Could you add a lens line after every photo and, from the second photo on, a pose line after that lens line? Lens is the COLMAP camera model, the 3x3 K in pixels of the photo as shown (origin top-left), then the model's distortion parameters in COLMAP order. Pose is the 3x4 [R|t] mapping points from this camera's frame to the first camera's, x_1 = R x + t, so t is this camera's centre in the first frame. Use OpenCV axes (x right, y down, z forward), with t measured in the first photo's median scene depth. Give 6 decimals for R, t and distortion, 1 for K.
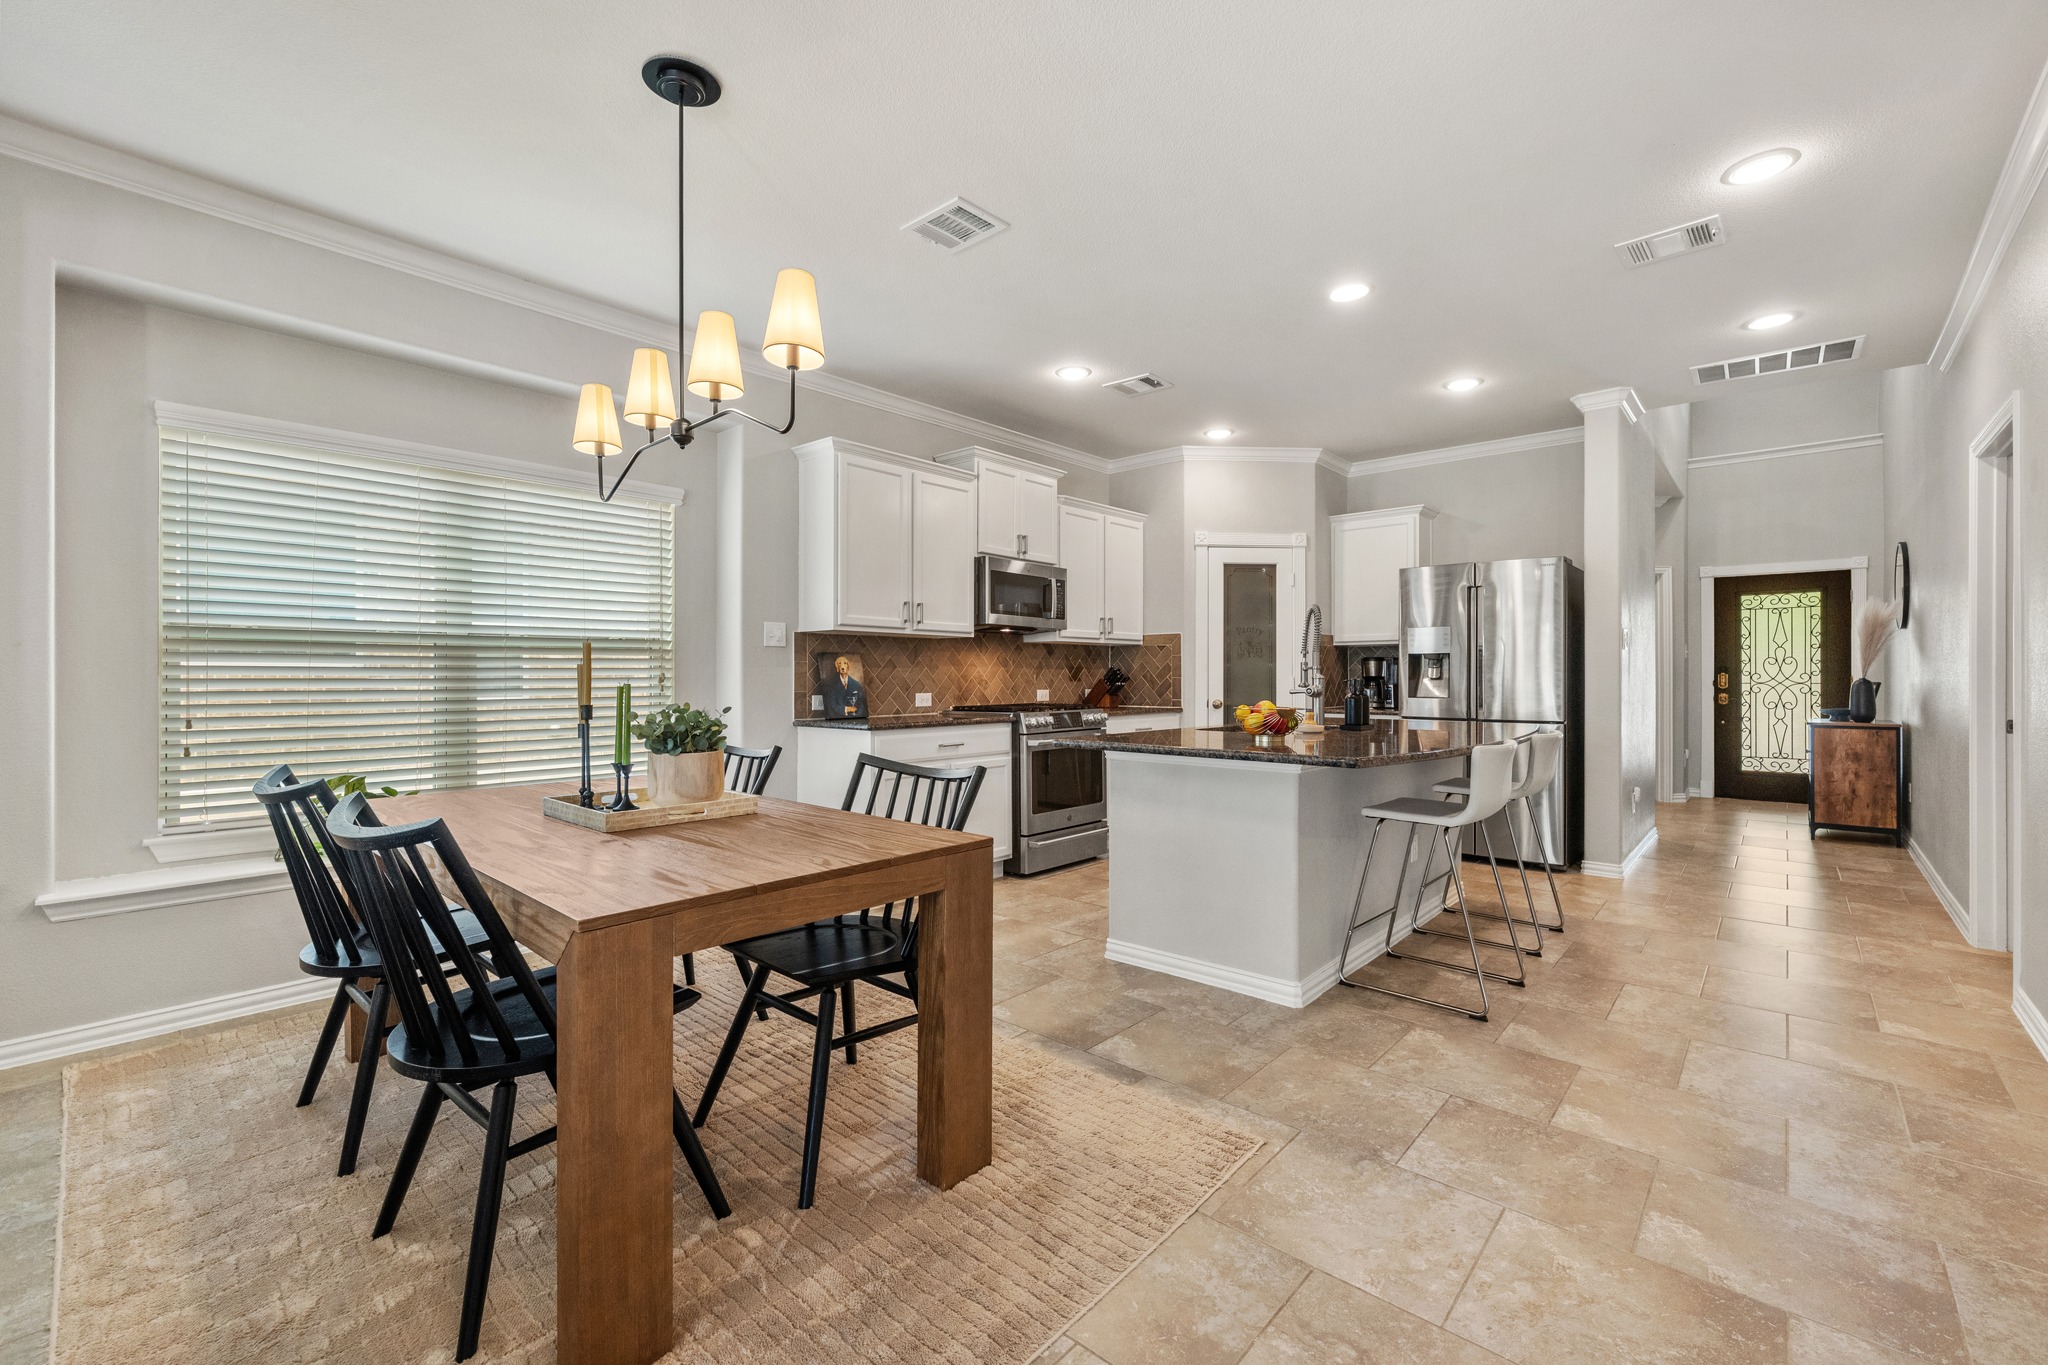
lens RADIAL K [[795.5, 0, 1017.3], [0, 795.5, 681.4], [0, 0, 1]] dist [-0.014089, 0.000040]
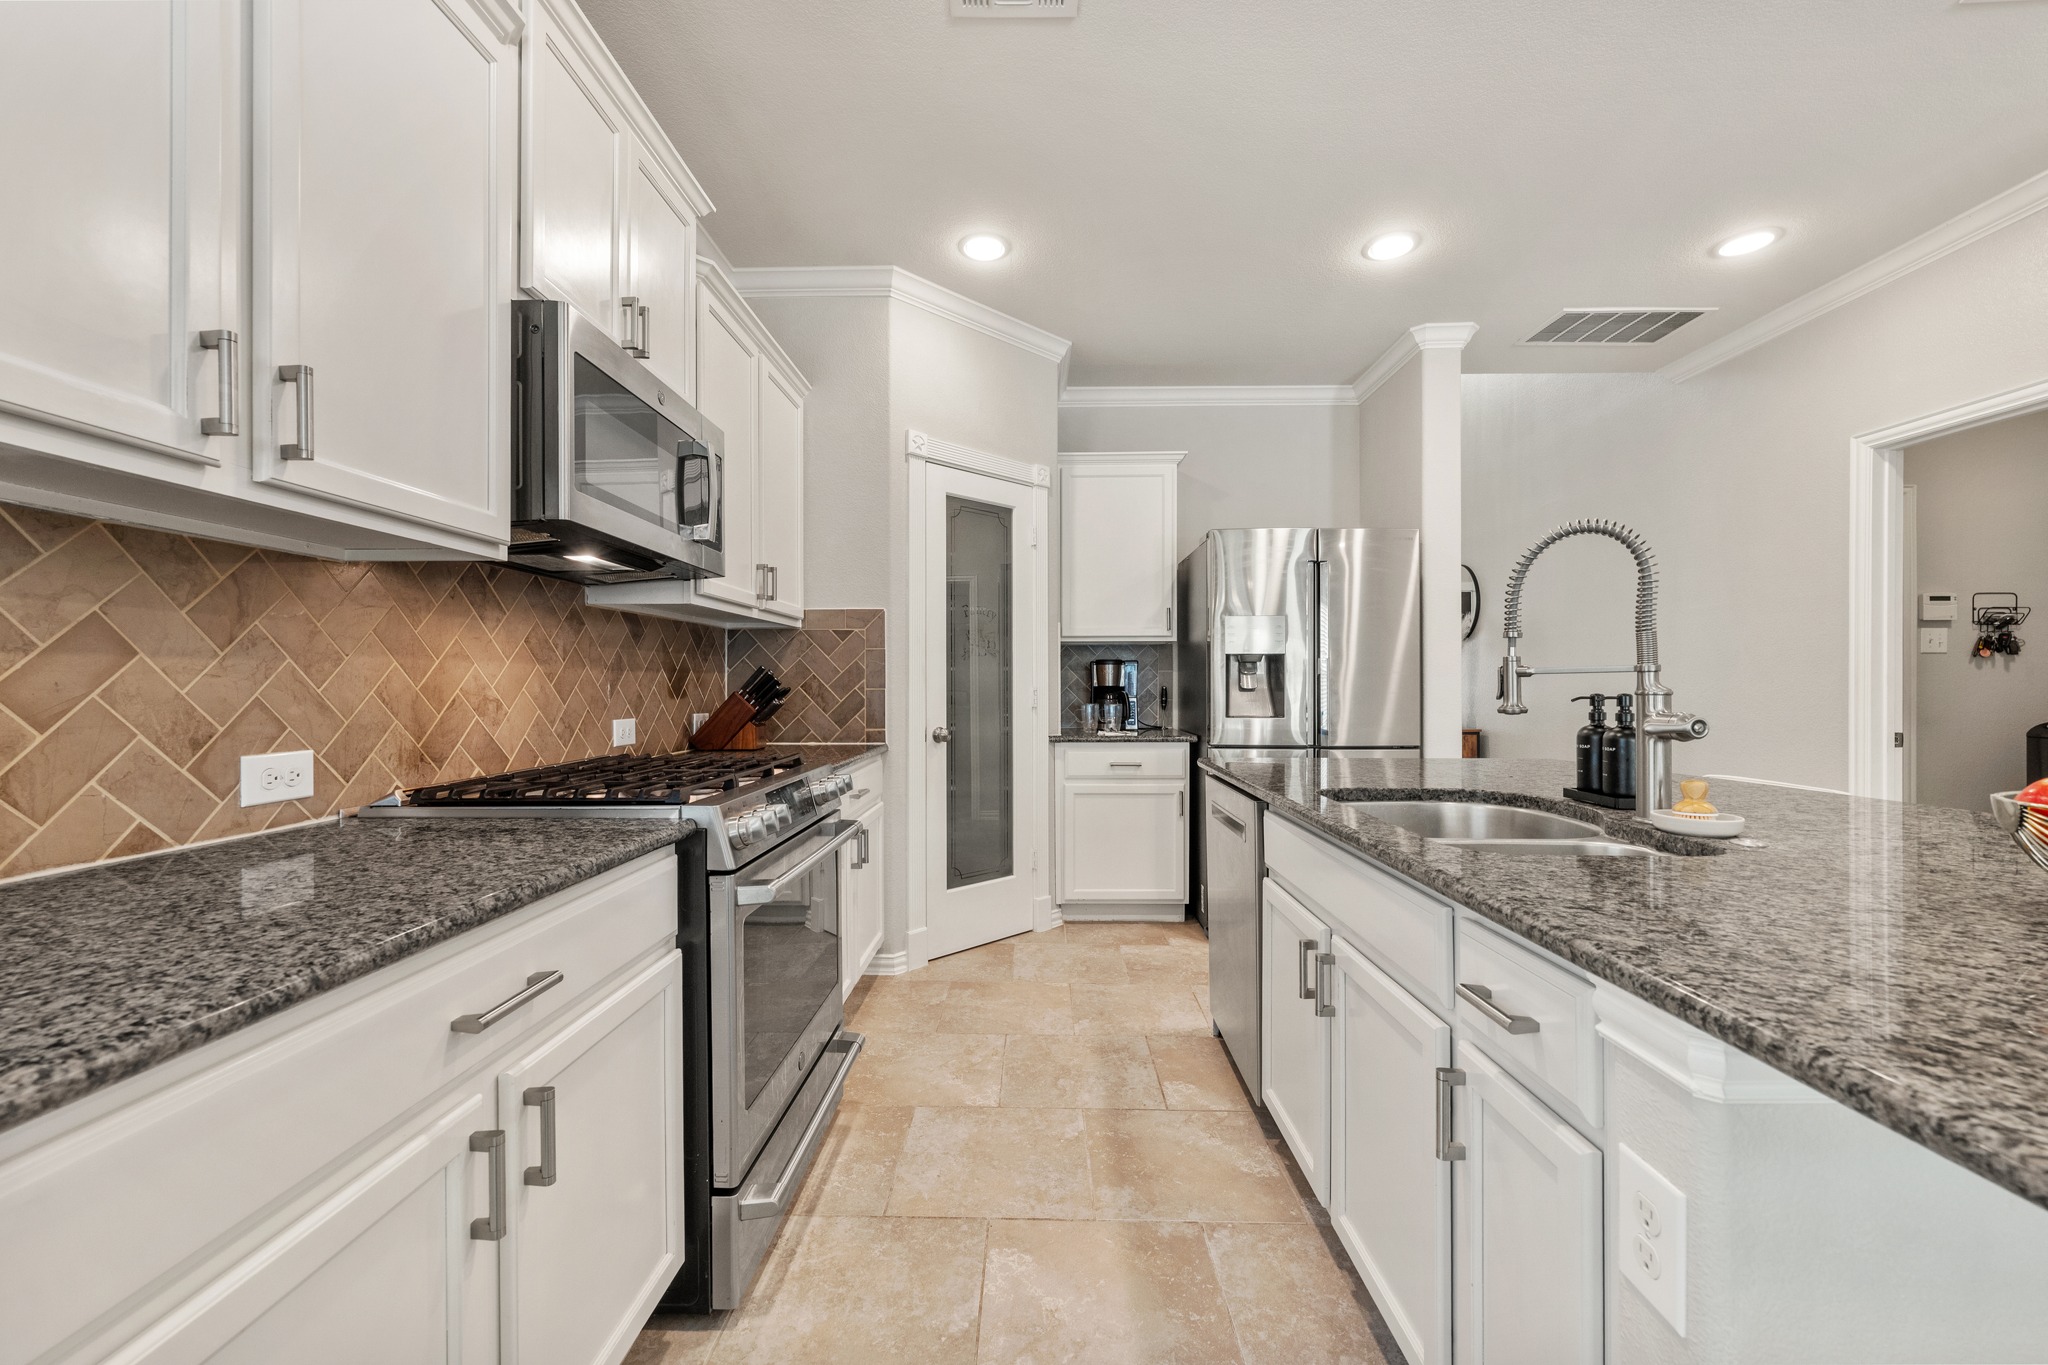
lens RADIAL K [[795.5, 0, 1012.1], [0, 795.5, 684.6], [0, 0, 1]] dist [-0.014089, 0.000040]
pose [[0.760667, -0.000176, 0.649142, -0.083795], [0.002674, 0.999992, -0.002862, -0.006314], [-0.649137, 0.003913, 0.760662, 0.524819]]
